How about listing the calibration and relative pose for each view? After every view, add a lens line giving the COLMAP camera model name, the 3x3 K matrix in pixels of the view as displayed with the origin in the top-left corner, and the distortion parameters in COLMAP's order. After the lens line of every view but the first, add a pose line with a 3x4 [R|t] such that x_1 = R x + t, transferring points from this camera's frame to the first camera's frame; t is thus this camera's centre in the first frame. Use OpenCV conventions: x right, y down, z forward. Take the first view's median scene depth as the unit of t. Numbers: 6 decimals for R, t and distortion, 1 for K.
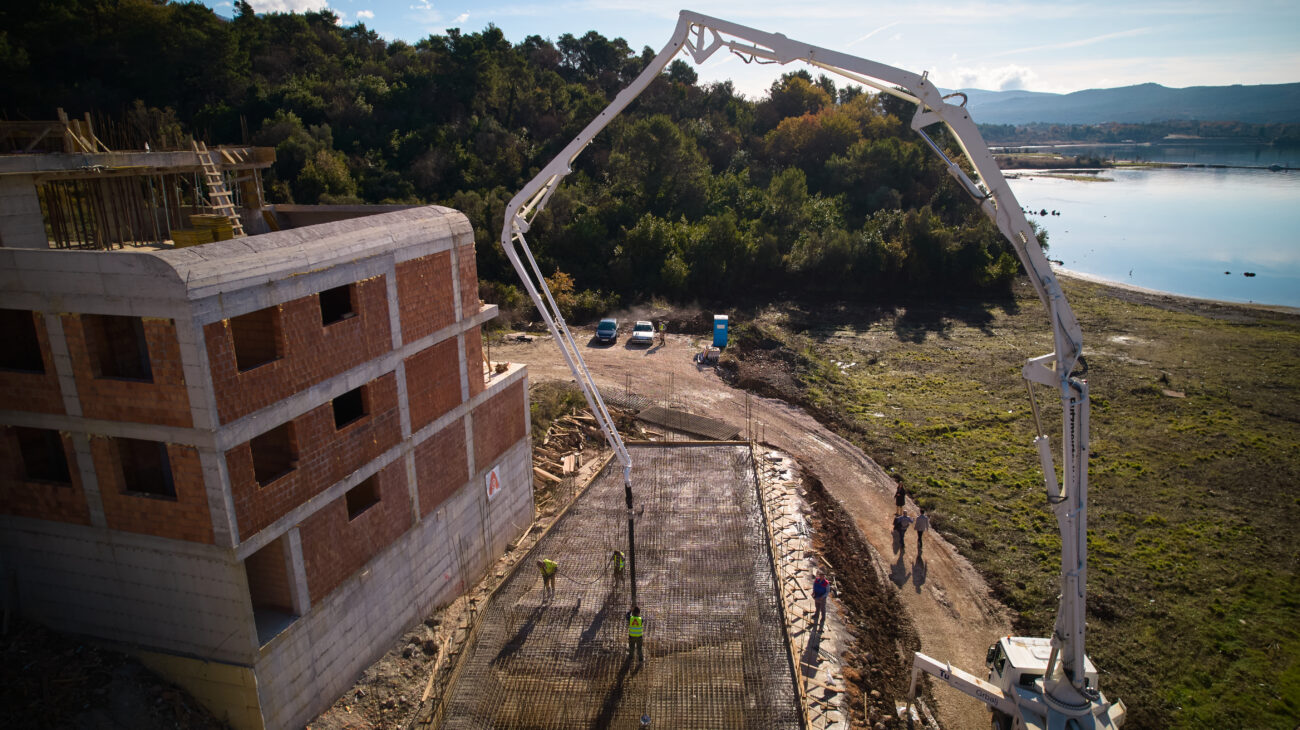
lens RADIAL K [[831.6, 0, 654.7], [0, 831.6, 373.4], [0, 0, 1]] dist [-0.067877, 0.052614]
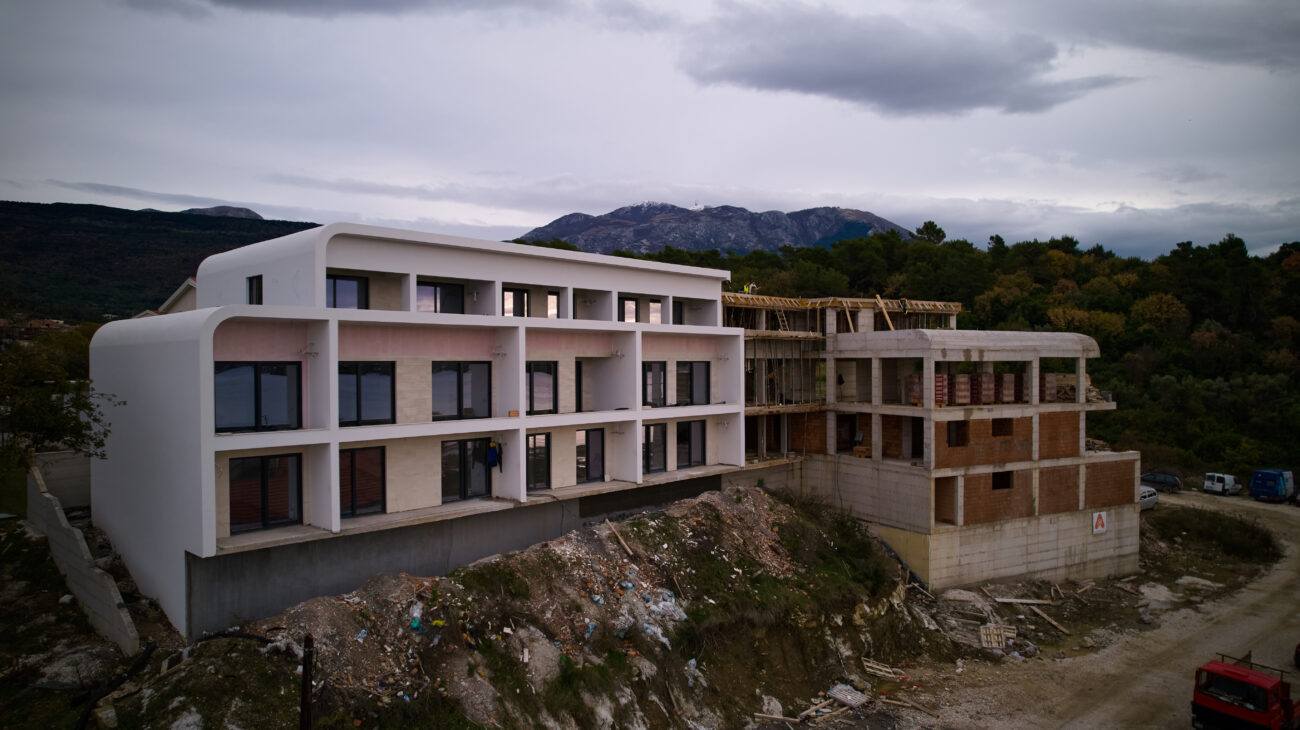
lens RADIAL K [[831.6, 0, 654.7], [0, 831.6, 373.4], [0, 0, 1]] dist [-0.067877, 0.052614]
pose [[0.671370, 0.020228, -0.740846, 0.382090], [-0.212990, 0.962723, -0.166730, 0.324402], [0.709858, 0.269731, 0.650652, -0.631984]]
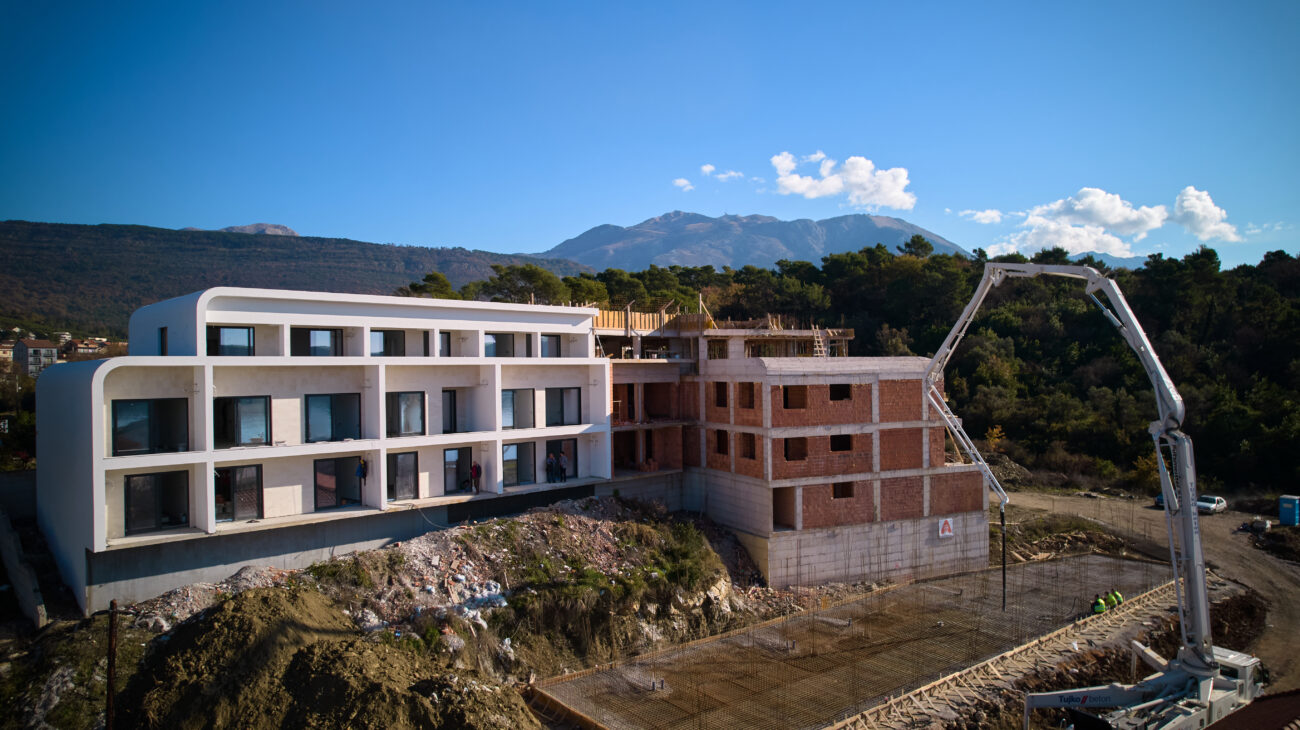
lens RADIAL K [[831.6, 0, 654.7], [0, 831.6, 373.4], [0, 0, 1]] dist [-0.067877, 0.052614]
pose [[0.642201, 0.004355, -0.766524, 0.754766], [-0.209581, 0.962879, -0.170118, 0.265925], [0.737329, 0.269899, 0.619275, -0.553460]]
